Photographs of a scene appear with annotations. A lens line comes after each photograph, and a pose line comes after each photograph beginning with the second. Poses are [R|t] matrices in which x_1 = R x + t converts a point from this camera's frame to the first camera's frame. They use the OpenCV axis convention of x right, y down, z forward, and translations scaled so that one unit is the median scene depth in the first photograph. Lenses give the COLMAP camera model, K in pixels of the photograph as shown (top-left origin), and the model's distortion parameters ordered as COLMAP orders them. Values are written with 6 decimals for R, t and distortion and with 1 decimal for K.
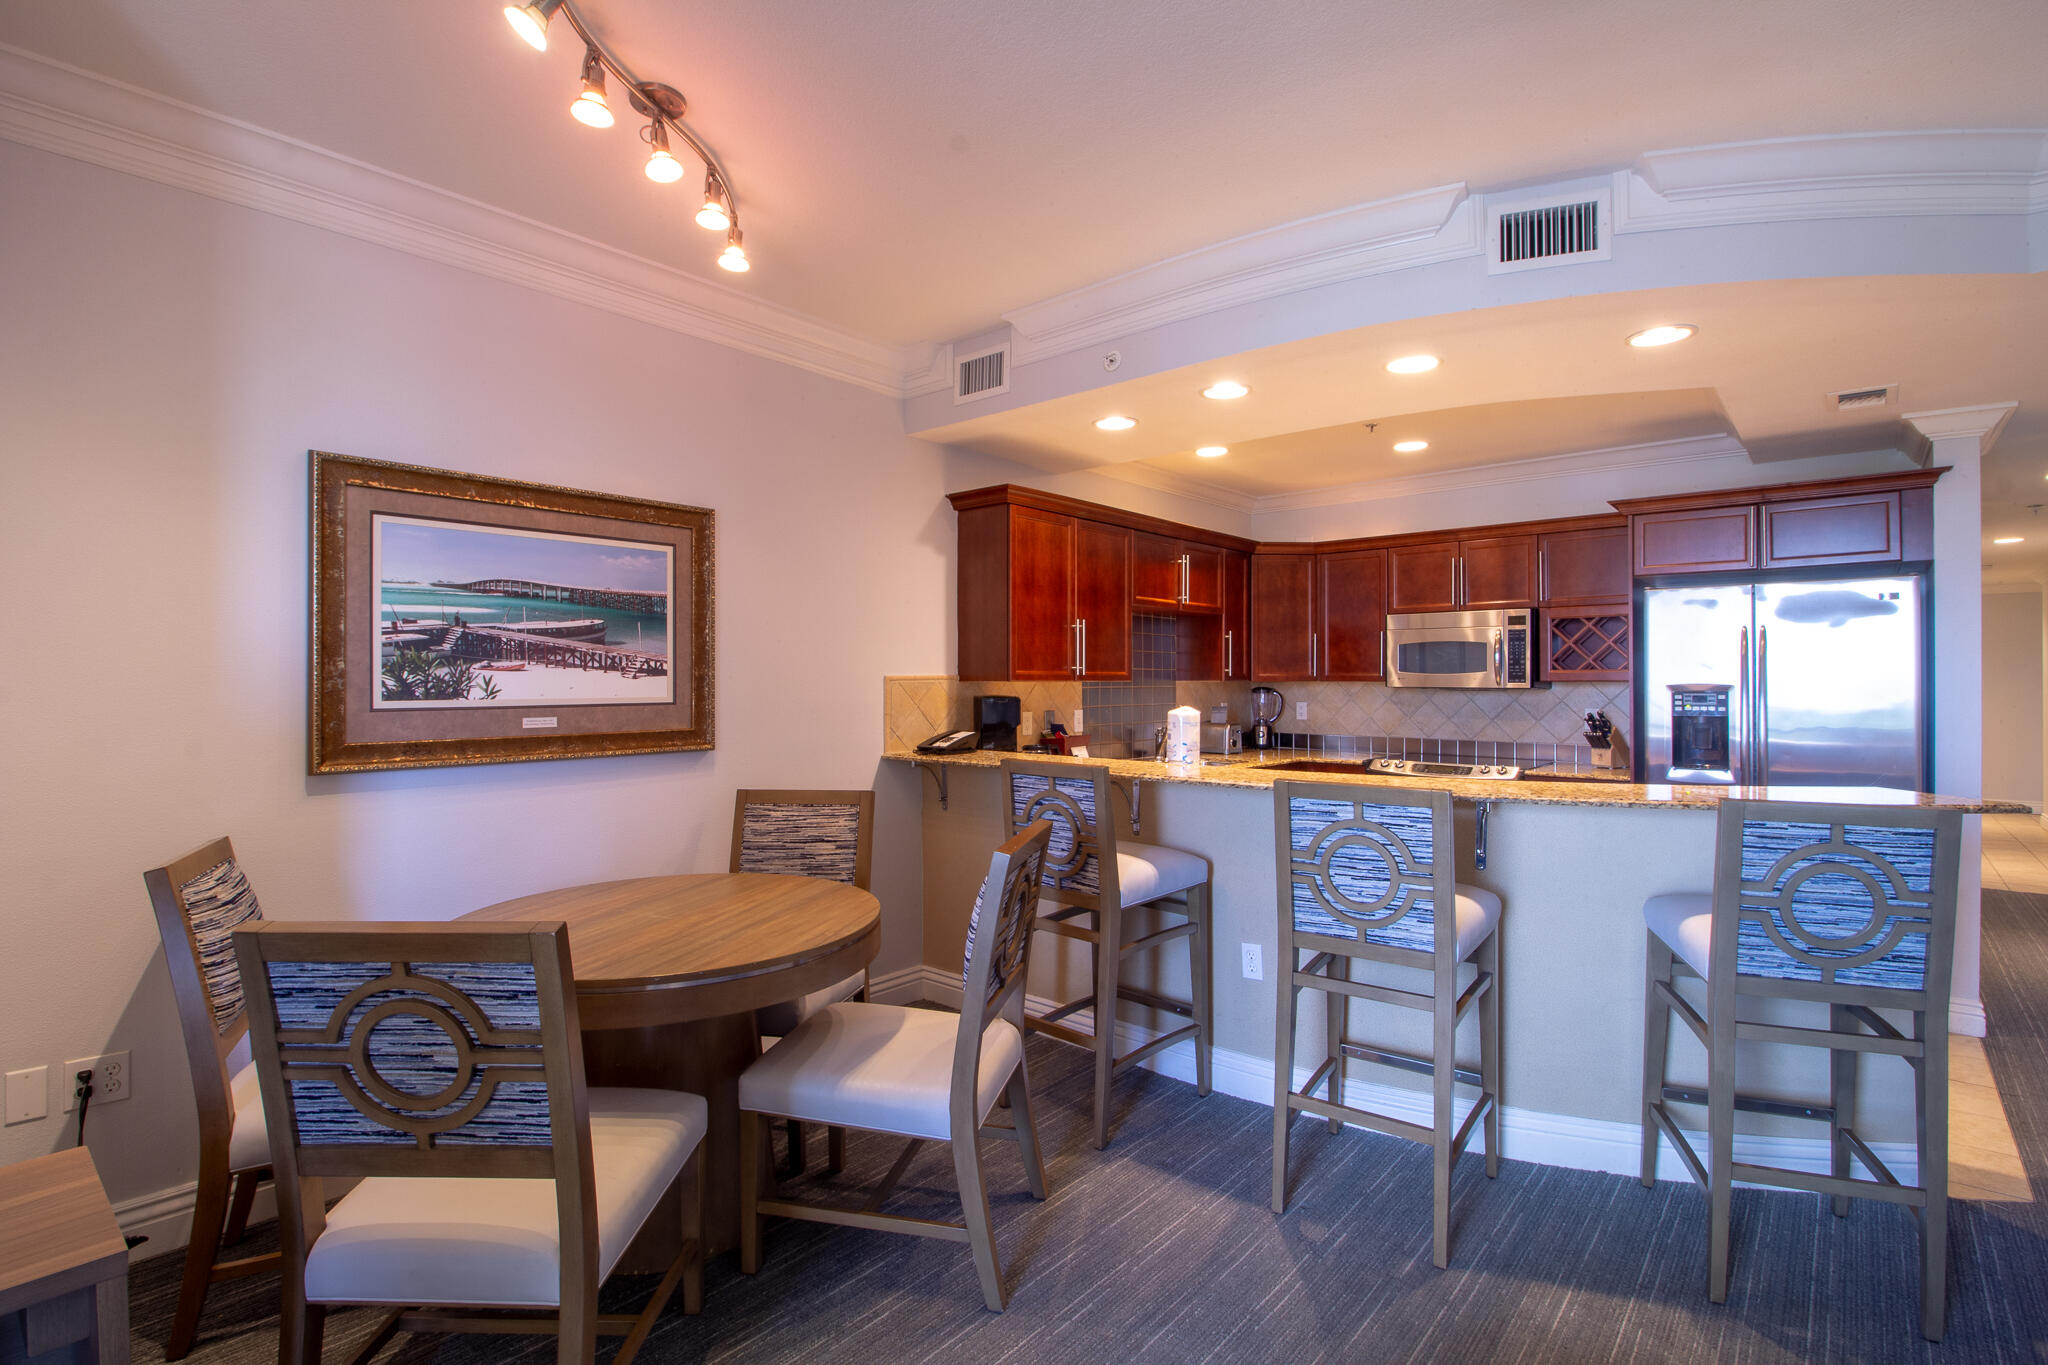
lens RADIAL K [[947.2, 0, 1020.7], [0, 947.2, 676.1], [0, 0, 1]] dist [0.001063, -0.013368]
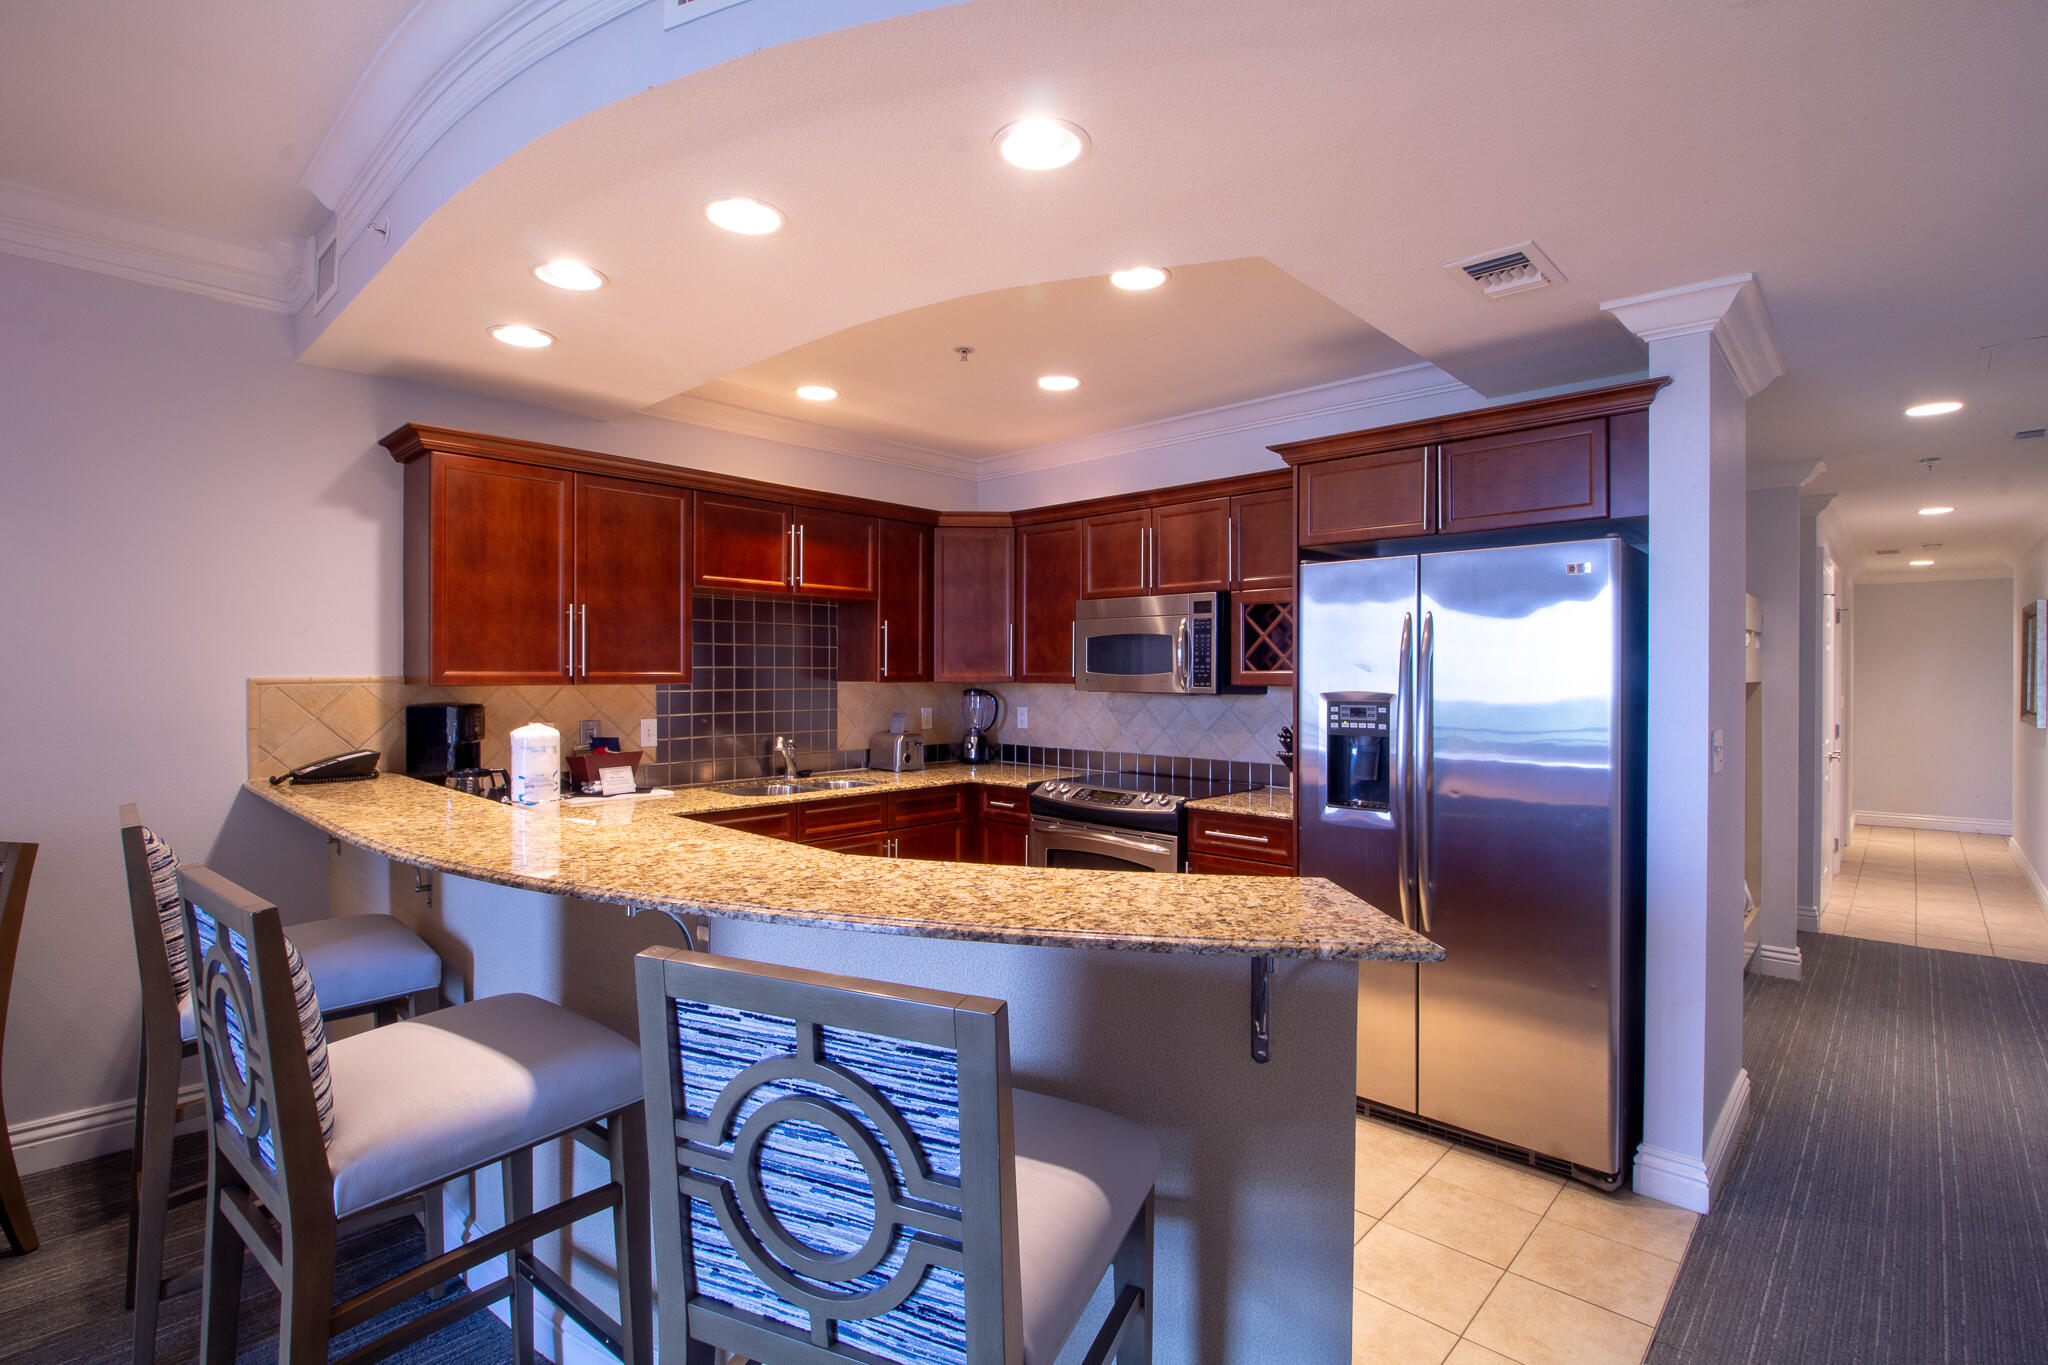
lens RADIAL K [[947.2, 0, 1020.7], [0, 947.2, 676.1], [0, 0, 1]] dist [0.001063, -0.013368]
pose [[0.999443, 0.002897, -0.033256, 0.543403], [-0.002659, 0.999971, 0.007191, -0.009596], [0.033276, -0.007099, 0.999421, 0.291626]]
